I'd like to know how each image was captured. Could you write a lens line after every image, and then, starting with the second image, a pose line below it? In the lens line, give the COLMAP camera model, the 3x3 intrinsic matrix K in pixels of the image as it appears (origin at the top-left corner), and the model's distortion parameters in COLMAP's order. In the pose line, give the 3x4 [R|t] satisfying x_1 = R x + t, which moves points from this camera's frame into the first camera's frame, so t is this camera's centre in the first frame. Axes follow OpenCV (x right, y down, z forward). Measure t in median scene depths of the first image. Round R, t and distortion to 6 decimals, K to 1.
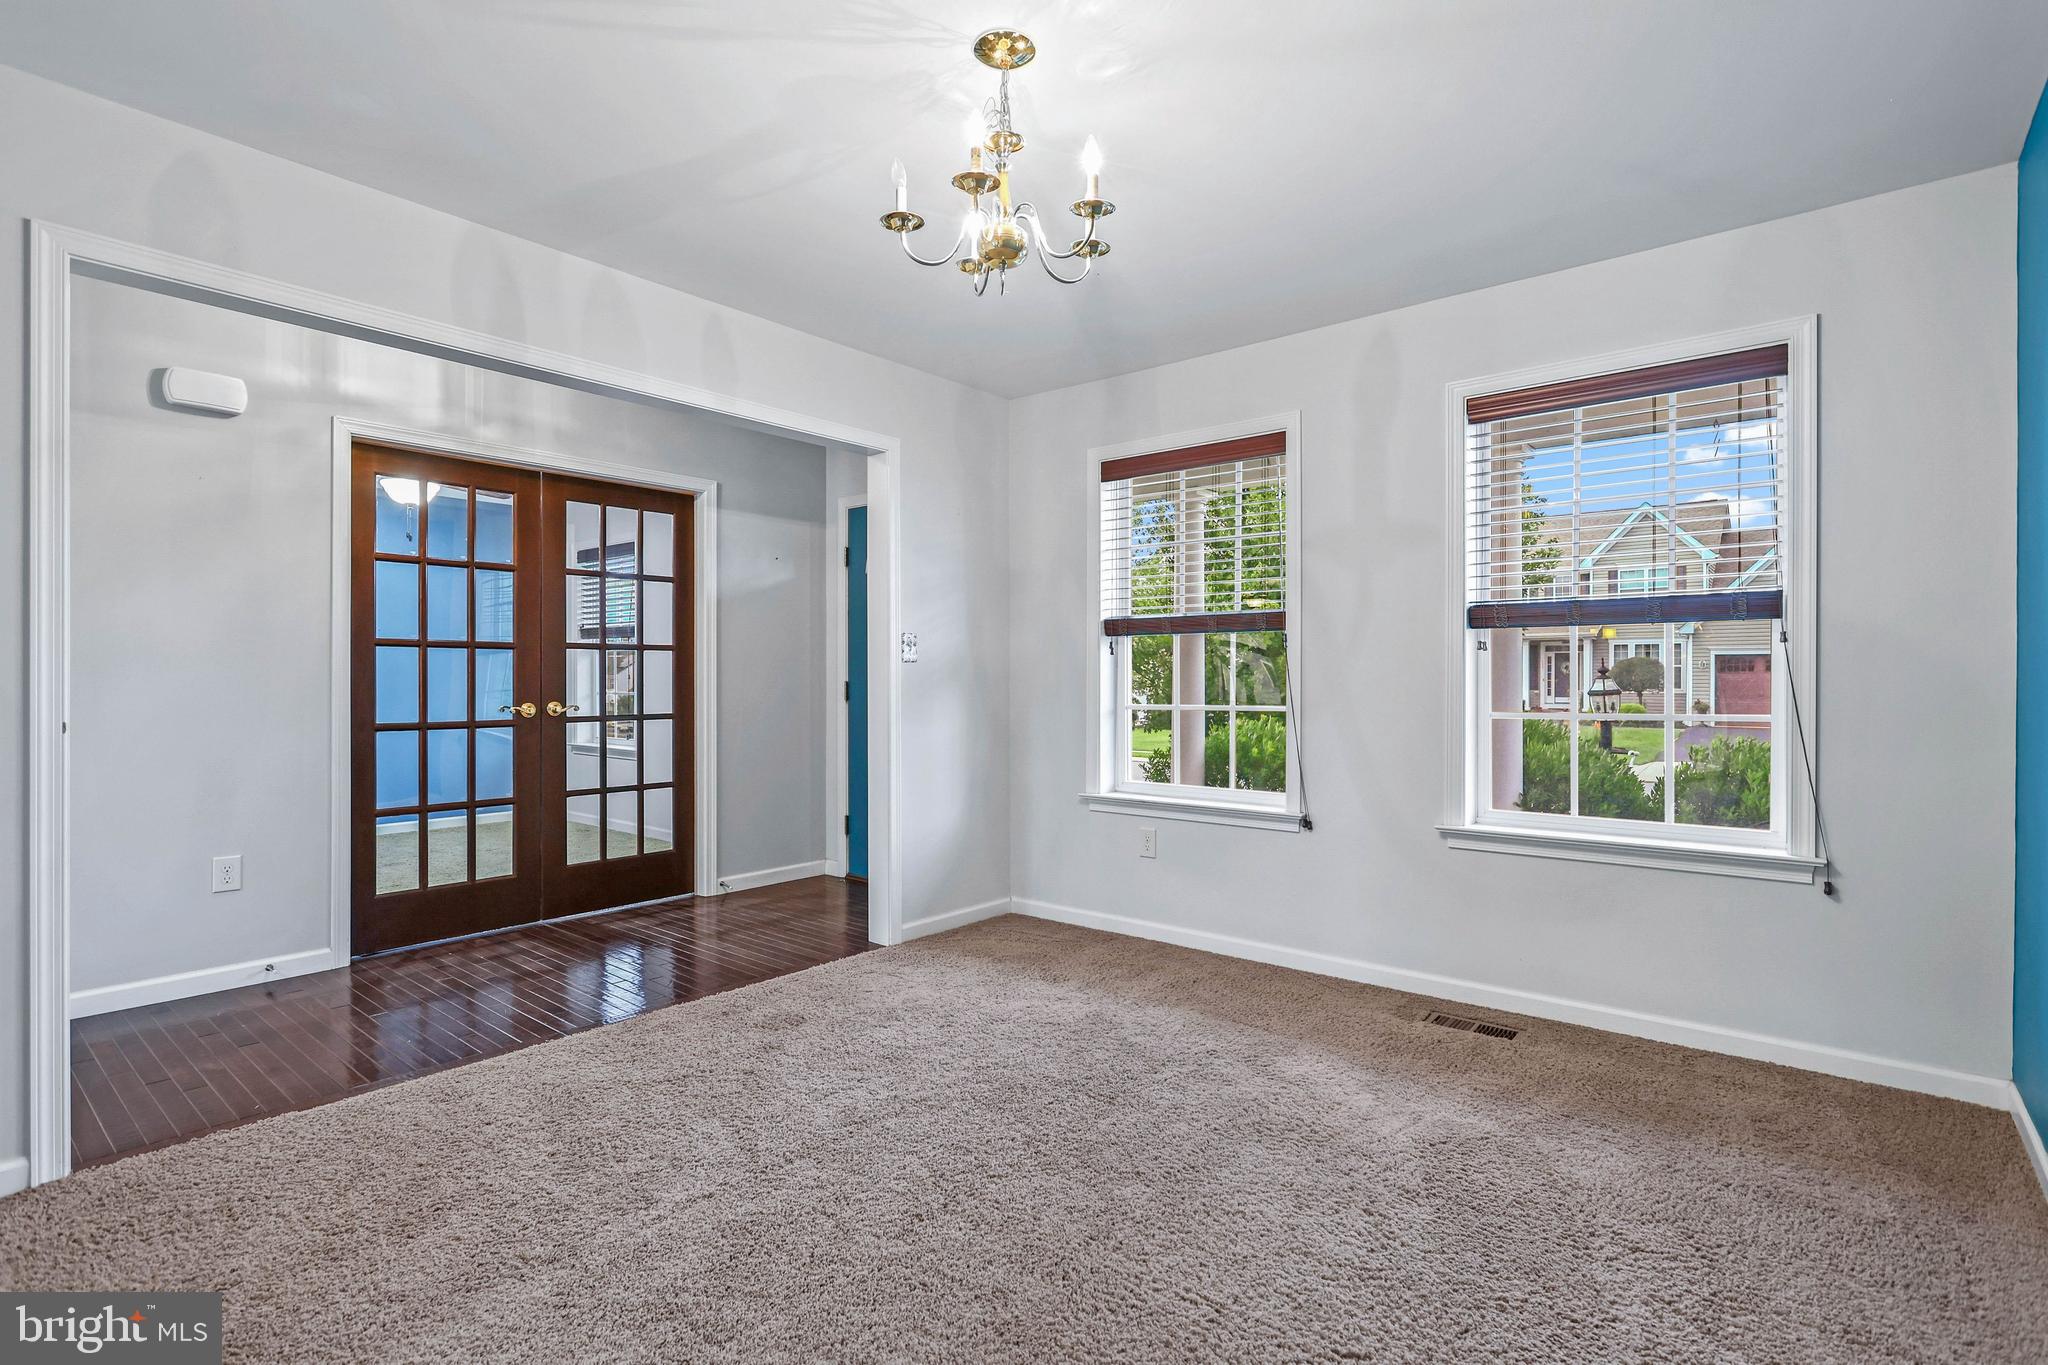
lens RADIAL K [[959.0, 0, 1092.3], [0, 959.0, 674.7], [0, 0, 1]] dist [-0.022803, 0.000046]
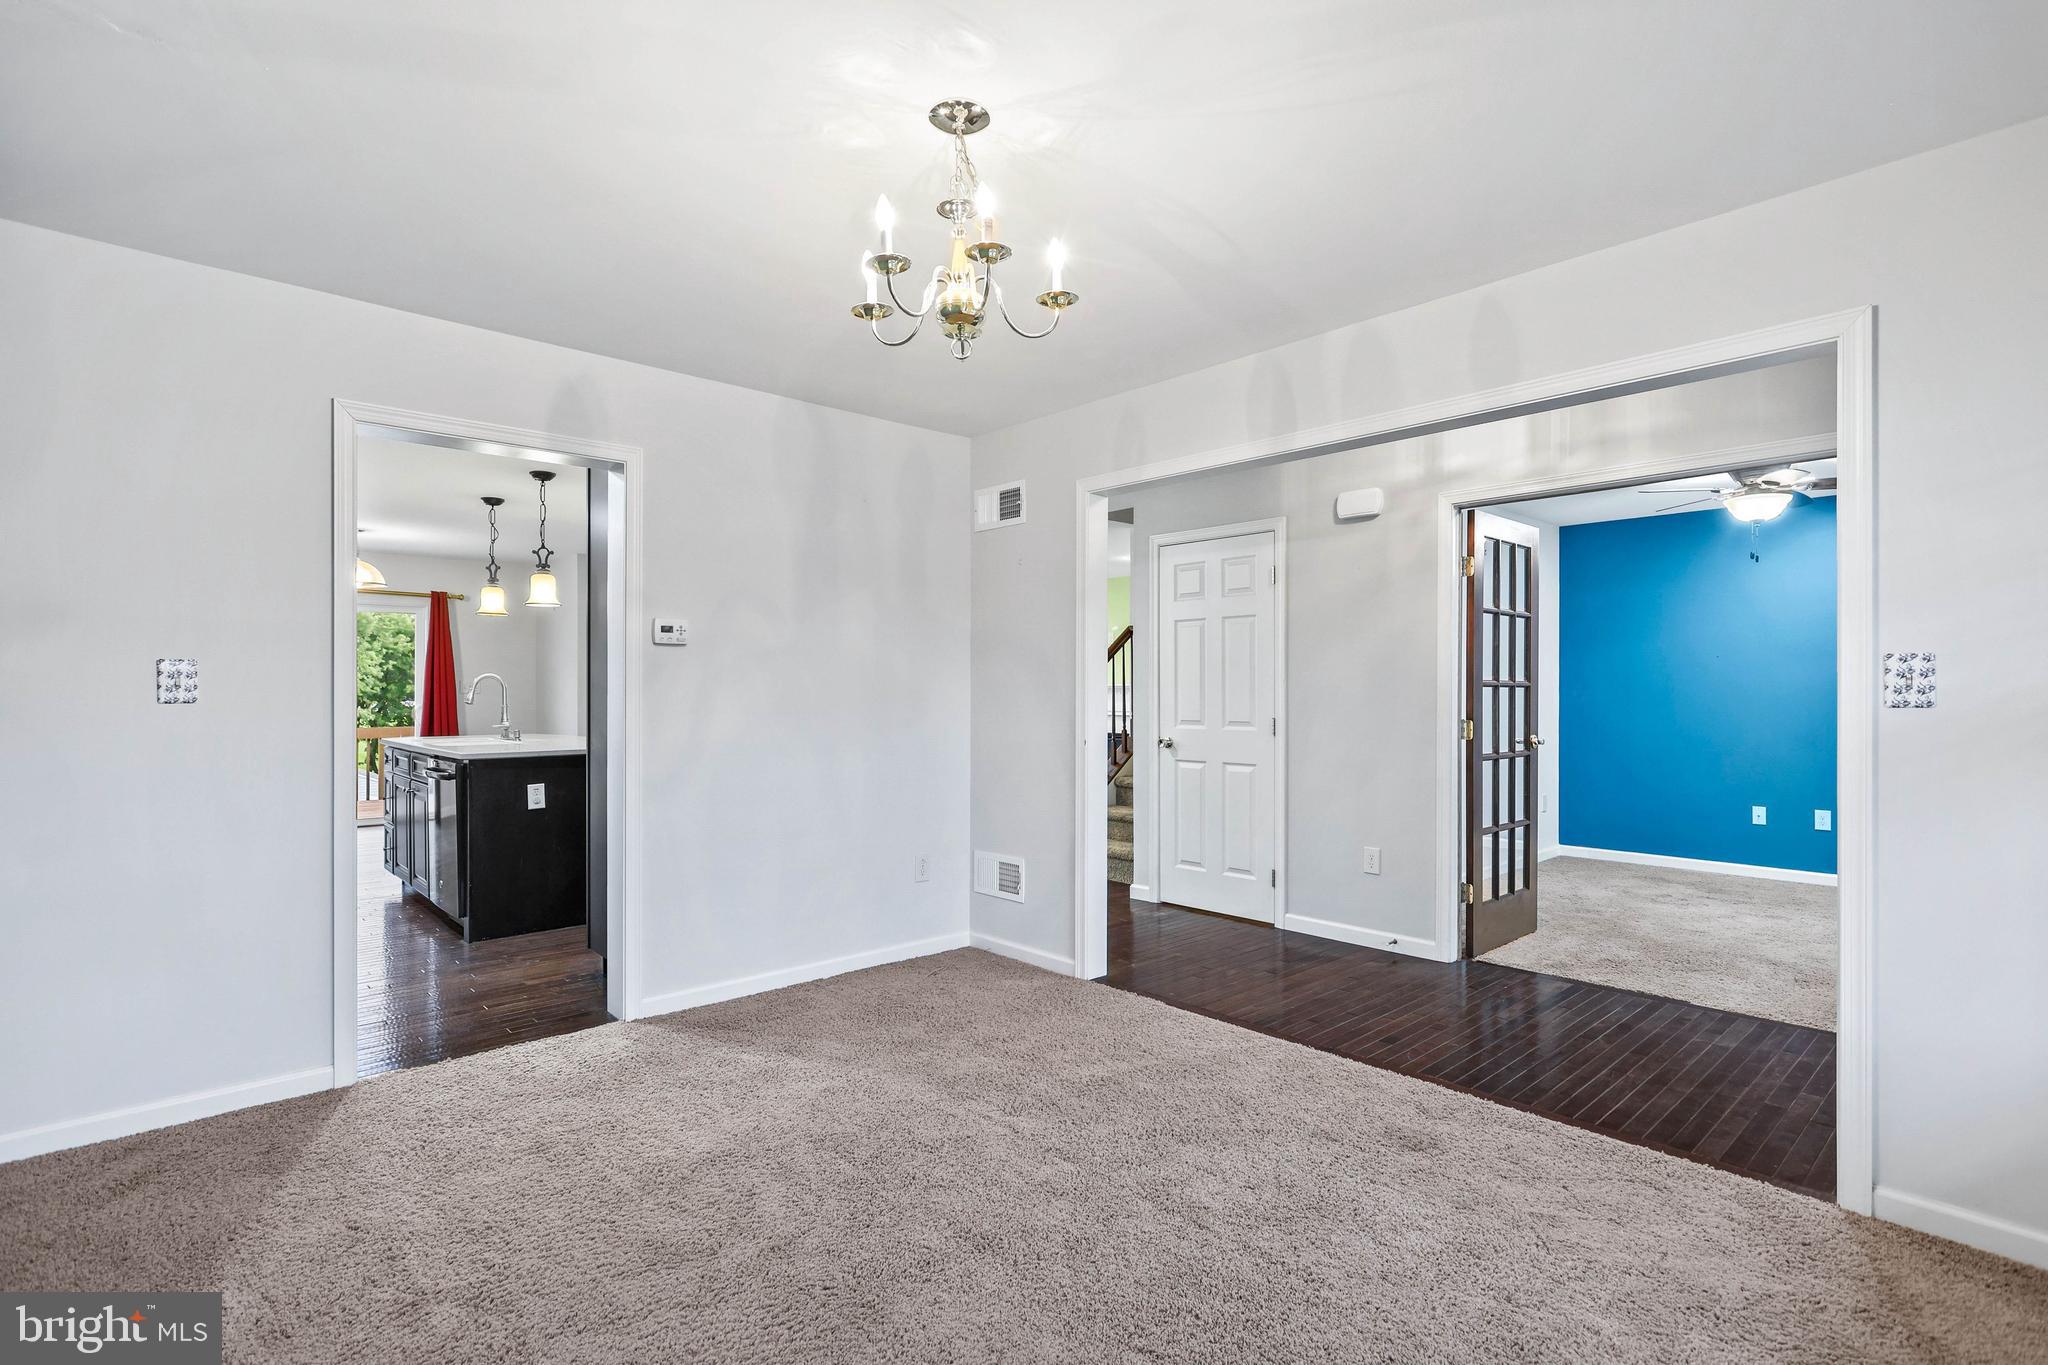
lens RADIAL K [[984.6, 0, 1018.0], [0, 984.6, 693.7], [0, 0, 1]] dist [-0.000958, 0.000138]
pose [[-0.174785, 0.000775, -0.984606, 0.497981], [-0.001829, 0.999998, 0.001111, -0.024274], [0.984605, 0.001995, -0.174783, 0.683221]]
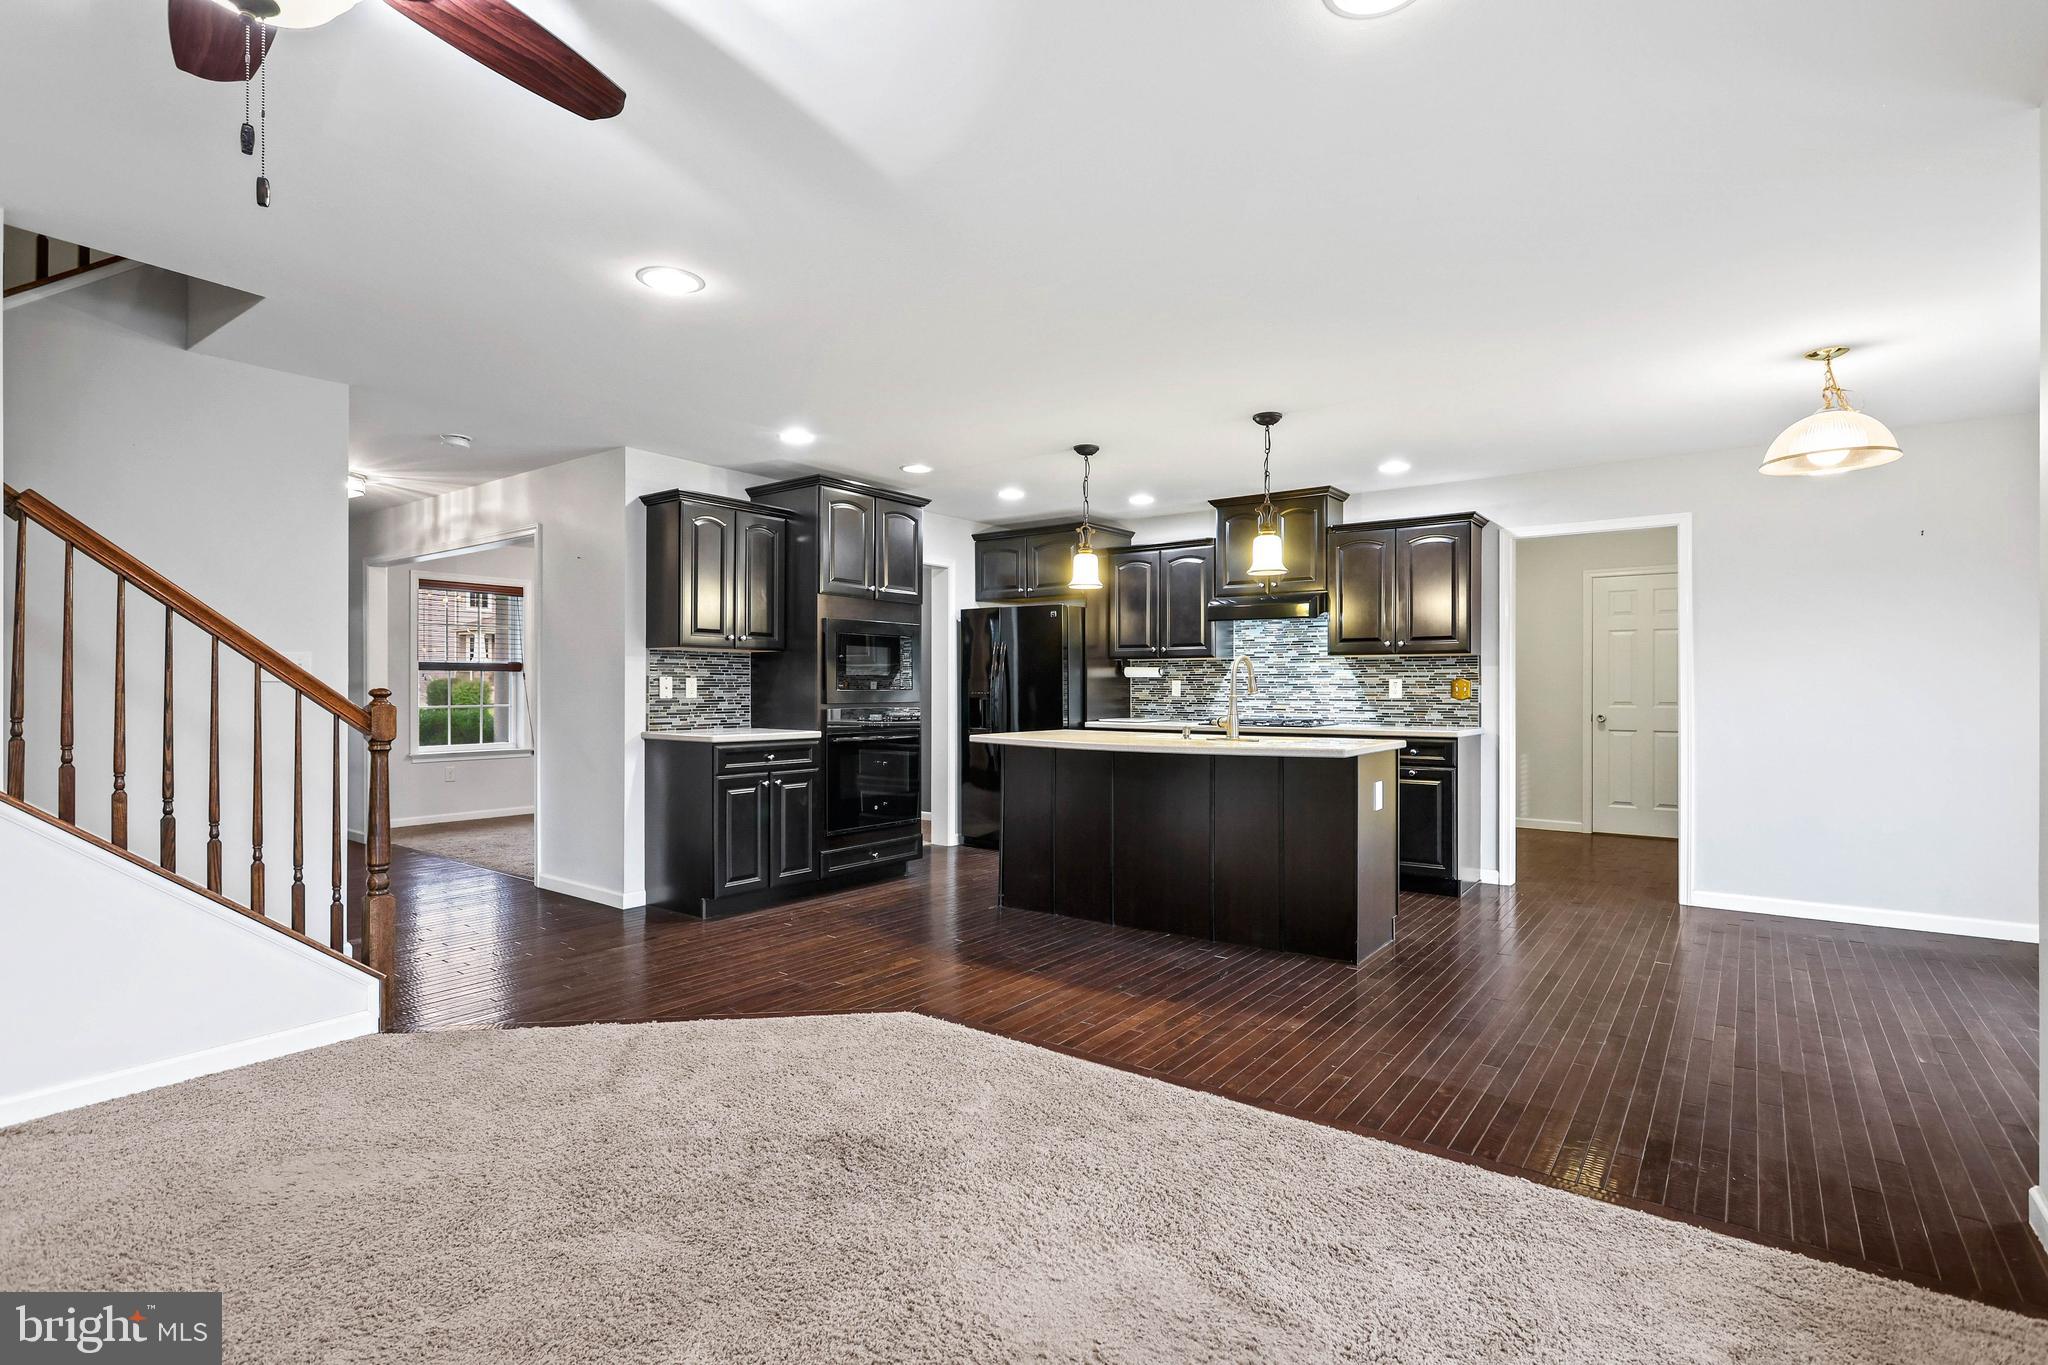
lens RADIAL K [[971.6, 0, 1026.5], [0, 971.6, 691.2], [0, 0, 1]] dist [0.000006, 0.000407]
pose [[-0.021755, -0.004581, 0.999753, -2.311403], [-0.000909, 0.999989, 0.004562, -0.012076], [-0.999763, -0.000809, -0.021759, -0.193997]]
